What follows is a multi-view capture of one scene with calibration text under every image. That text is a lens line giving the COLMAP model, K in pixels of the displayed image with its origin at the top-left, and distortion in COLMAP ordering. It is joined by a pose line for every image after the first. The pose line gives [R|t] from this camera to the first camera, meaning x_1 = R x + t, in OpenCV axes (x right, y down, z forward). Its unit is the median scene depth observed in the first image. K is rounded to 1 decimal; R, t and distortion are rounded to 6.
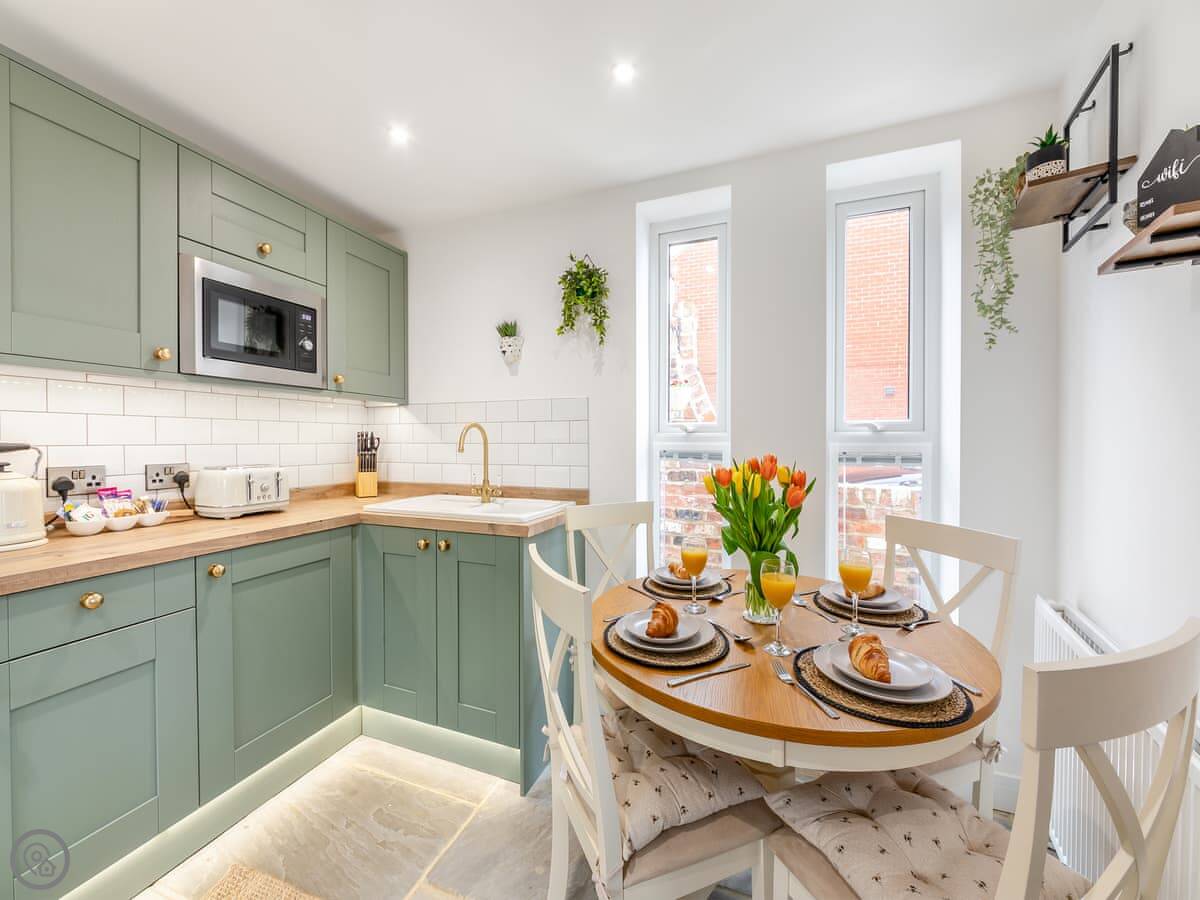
lens RADIAL K [[461.6, 0, 600.4], [0, 461.6, 445.5], [0, 0, 1]] dist [-0.008455, -0.000021]
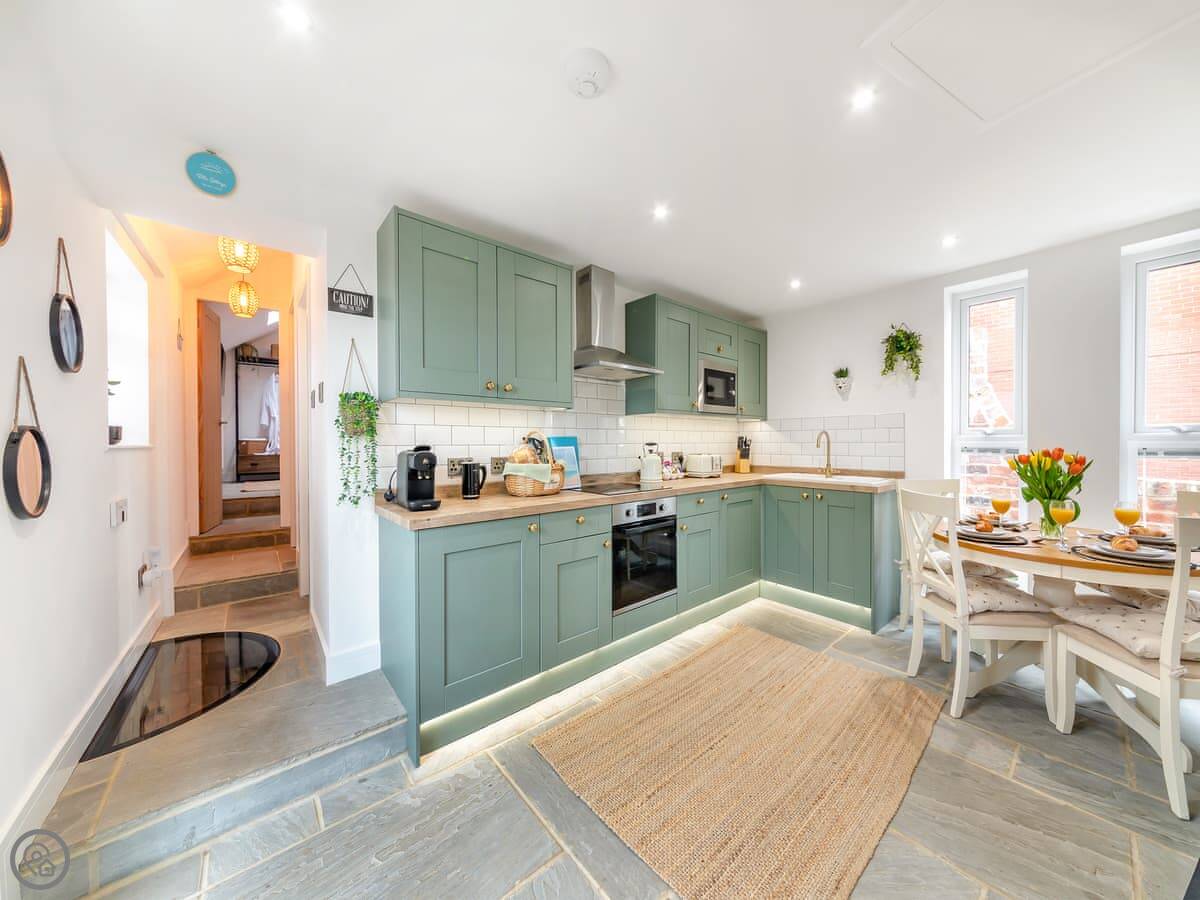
lens RADIAL K [[417.4, 0, 598.3], [0, 417.4, 446.6], [0, 0, 1]] dist [-0.007496, 0.000038]
pose [[0.867137, 0.001457, -0.498067, -0.241470], [-0.002801, 0.999994, -0.001950, 0.016790], [0.498061, 0.003086, 0.867136, -0.810311]]
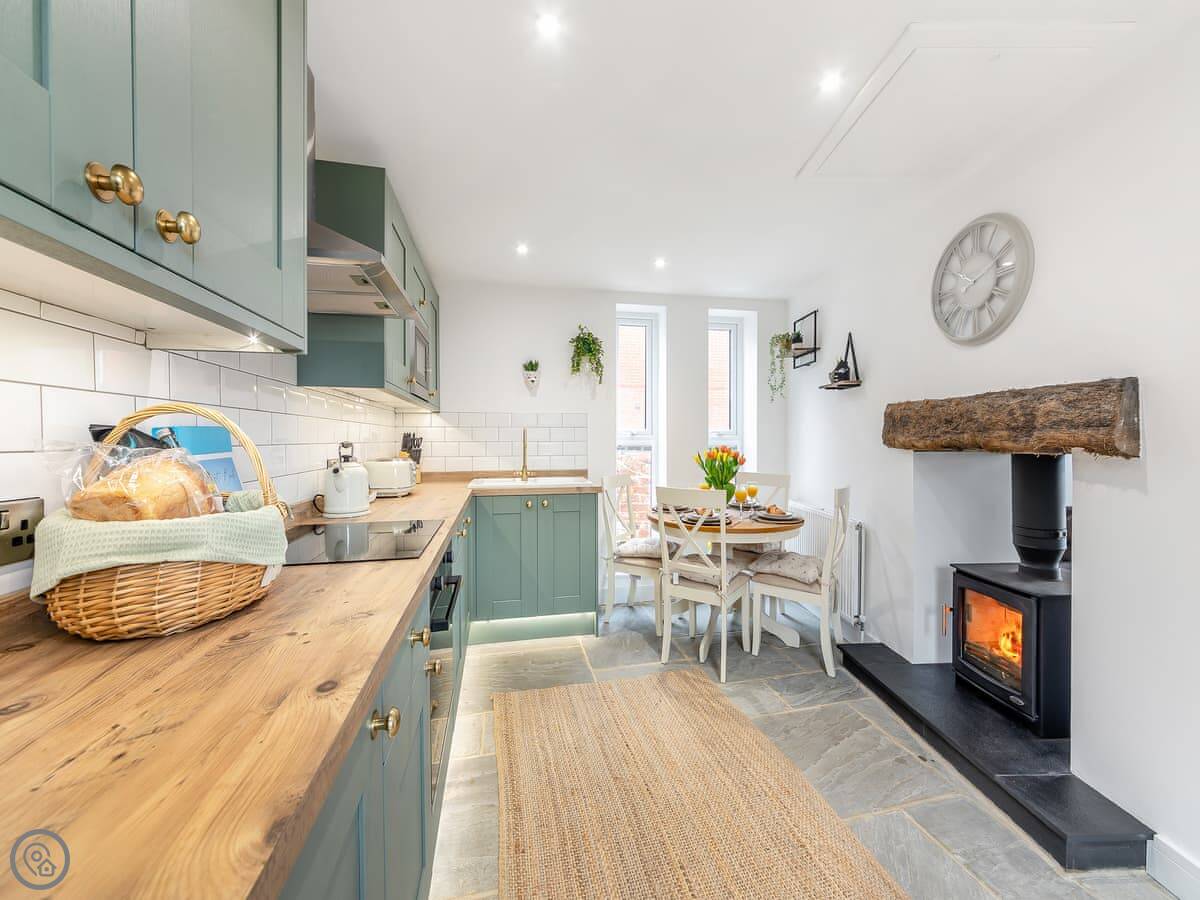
lens RADIAL K [[446.8, 0, 603.6], [0, 446.8, 442.5], [0, 0, 1]] dist [-0.007235, -0.000138]
pose [[0.842400, -0.005022, 0.538829, -0.893554], [0.008020, 0.999963, -0.003219, 0.005255], [-0.538793, 0.007033, 0.842409, -0.400921]]
